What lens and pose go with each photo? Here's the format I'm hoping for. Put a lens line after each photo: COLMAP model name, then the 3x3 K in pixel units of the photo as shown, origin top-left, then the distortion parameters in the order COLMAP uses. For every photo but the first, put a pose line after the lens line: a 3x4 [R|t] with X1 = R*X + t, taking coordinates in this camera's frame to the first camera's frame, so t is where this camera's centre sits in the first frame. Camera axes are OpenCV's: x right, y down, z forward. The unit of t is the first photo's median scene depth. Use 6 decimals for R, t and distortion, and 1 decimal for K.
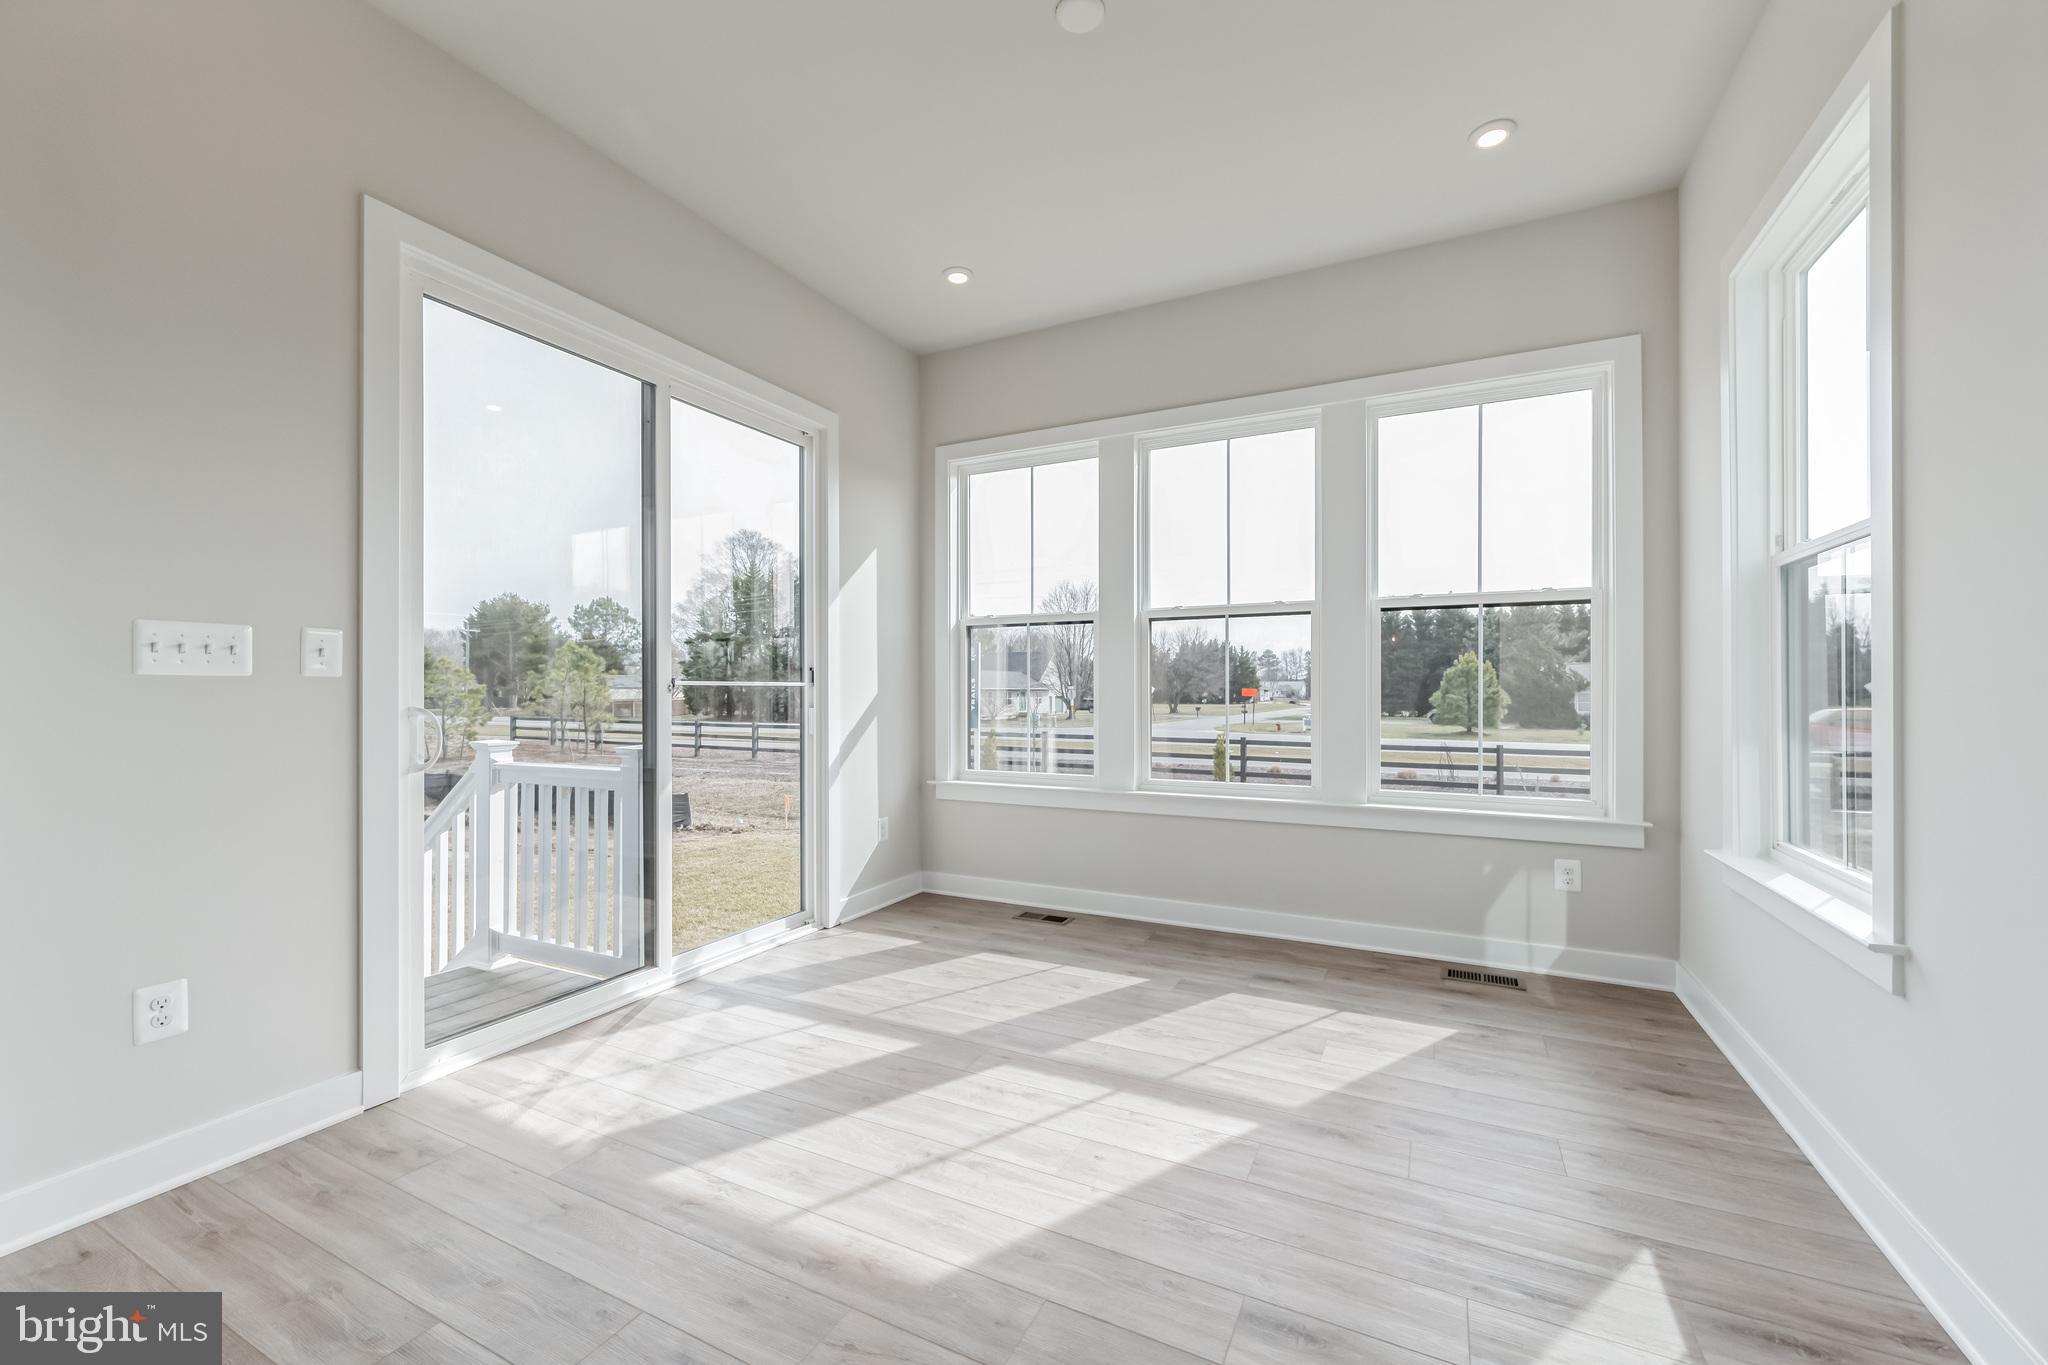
lens RADIAL K [[815.9, 0, 1019.1], [0, 815.9, 676.7], [0, 0, 1]] dist [-0.000083, 0.000009]
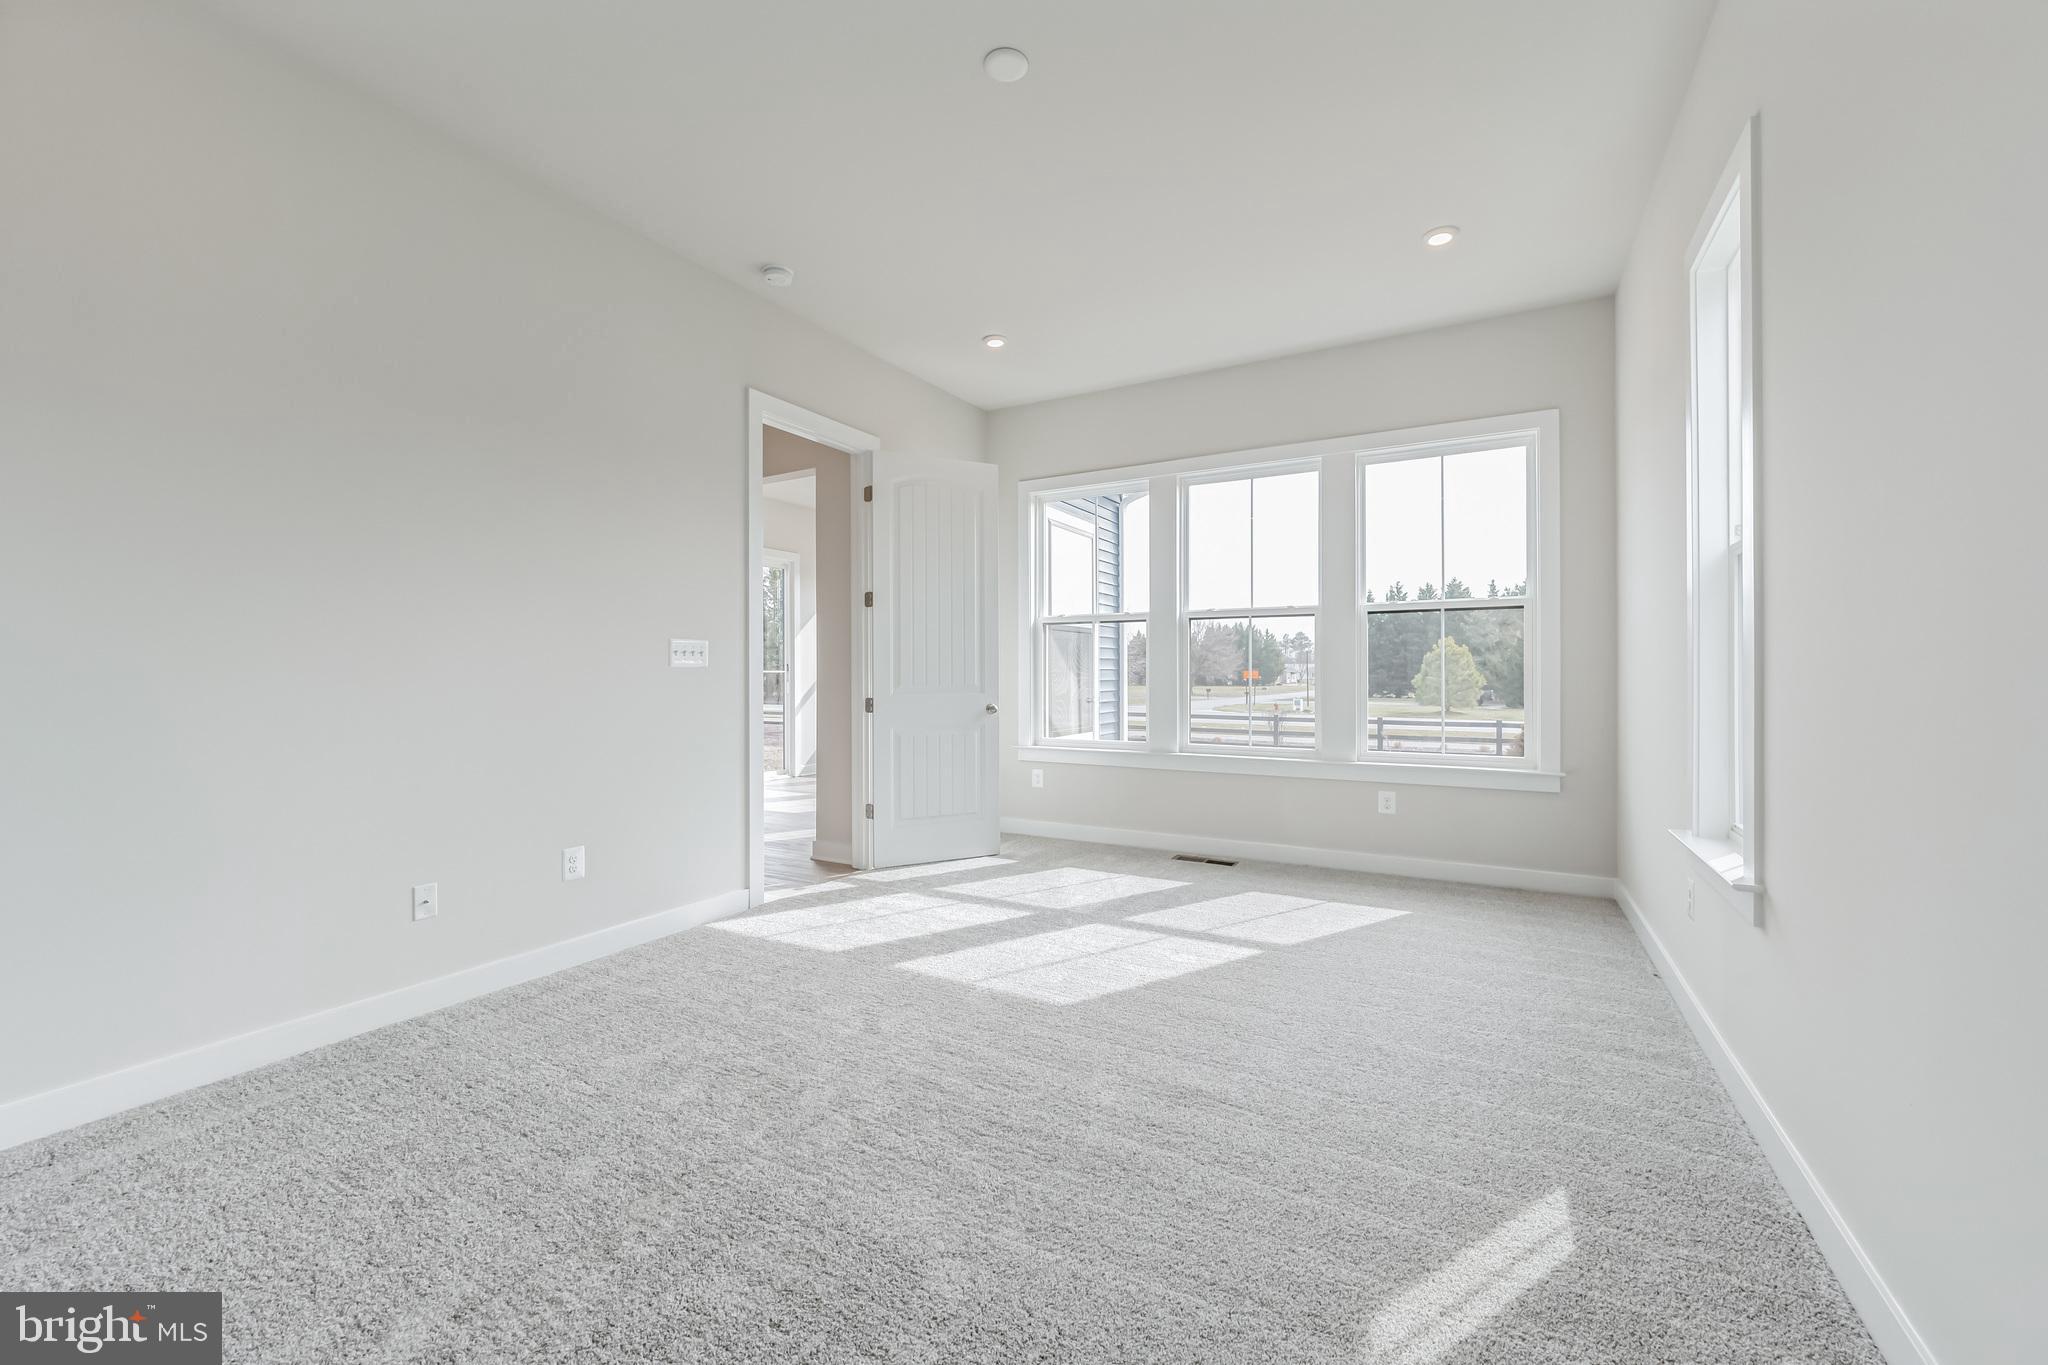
lens RADIAL K [[815.9, 0, 1023.4], [0, 815.9, 666.1], [0, 0, 1]] dist [-0.000083, 0.000009]
pose [[0.999208, 0.003838, -0.039608, -0.055585], [-0.004003, 0.999984, -0.004070, 0.011098], [0.039592, 0.004226, 0.999207, -0.329546]]
